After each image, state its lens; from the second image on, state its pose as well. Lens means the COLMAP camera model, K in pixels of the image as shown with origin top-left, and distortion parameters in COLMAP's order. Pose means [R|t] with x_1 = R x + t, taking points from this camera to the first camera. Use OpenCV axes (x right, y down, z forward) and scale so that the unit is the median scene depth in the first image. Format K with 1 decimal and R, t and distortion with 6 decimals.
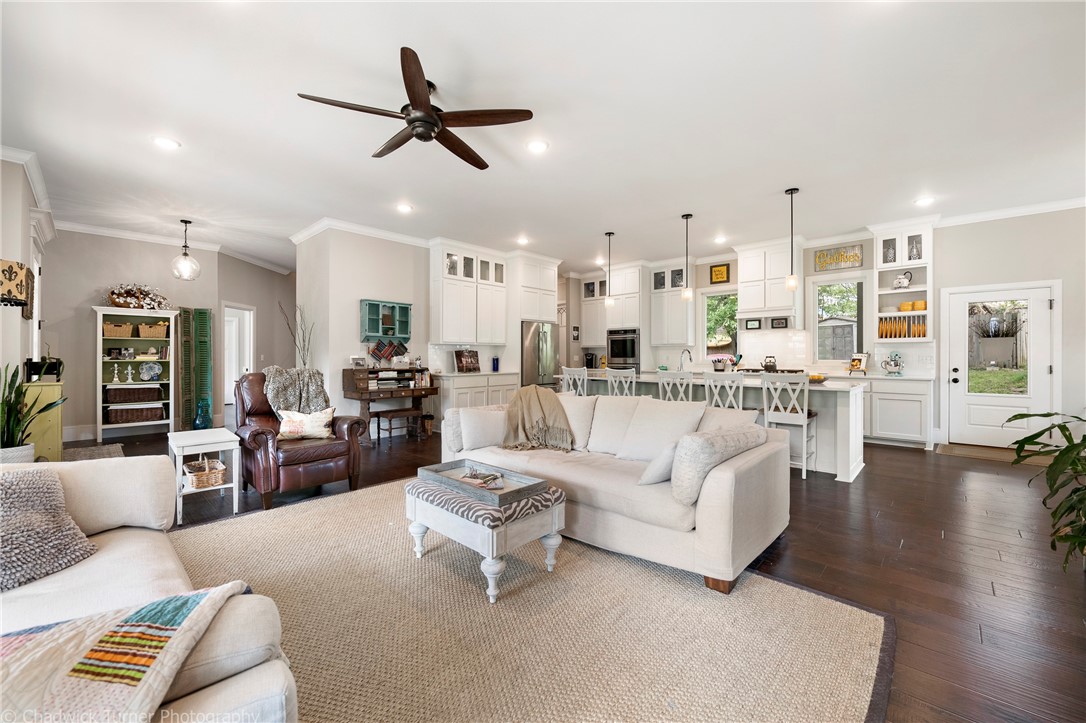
lens RADIAL K [[429.8, 0, 539.4], [0, 429.8, 357.3], [0, 0, 1]] dist [-0.001694, -0.001805]
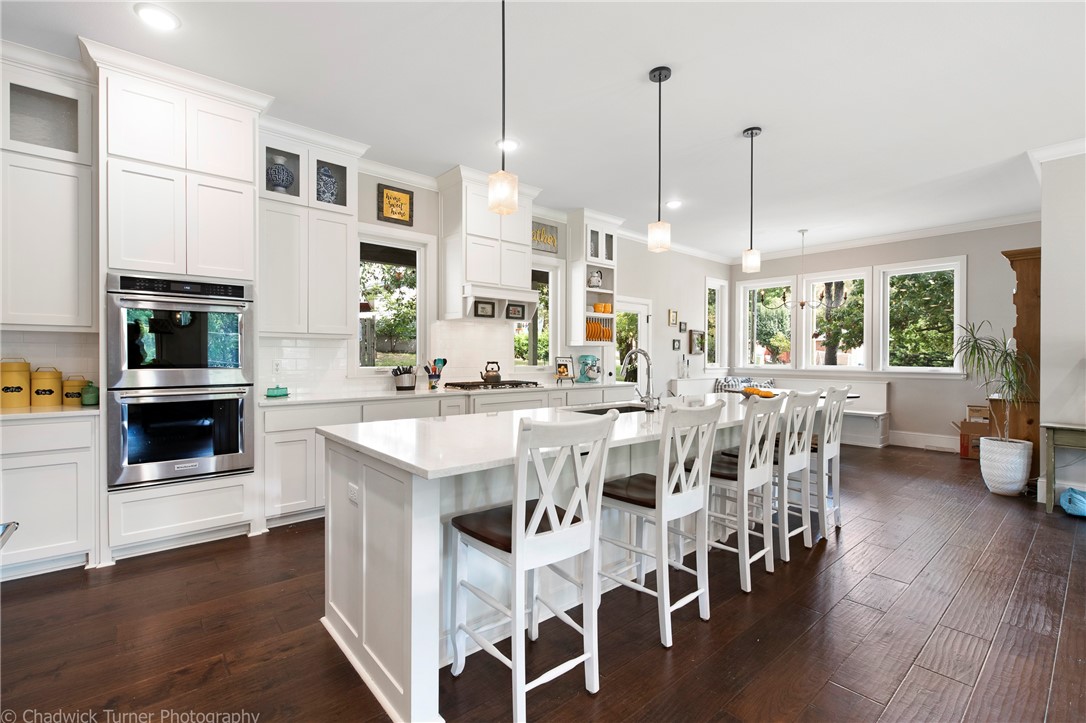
lens RADIAL K [[478.0, 0, 543.8], [0, 478.0, 360.9], [0, 0, 1]] dist [-0.002648, -0.001283]
pose [[0.100143, -0.009286, 0.994930, -0.172929], [-0.001819, 0.999953, 0.009516, -0.010582], [-0.994971, -0.002763, 0.100121, 0.888029]]
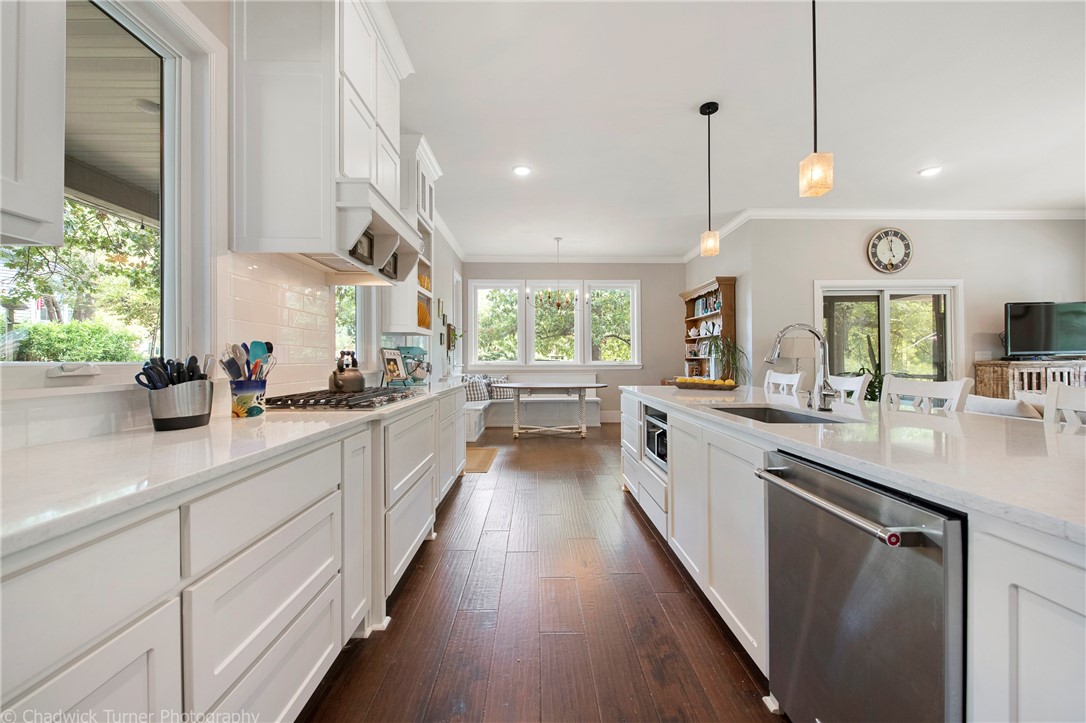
lens RADIAL K [[429.8, 0, 545.5], [0, 429.8, 357.3], [0, 0, 1]] dist [-0.001694, -0.001805]
pose [[-0.708604, 0.005879, 0.705582, 0.205277], [0.003533, 0.999982, -0.004784, 0.004471], [-0.705597, -0.000897, -0.708612, 1.174176]]
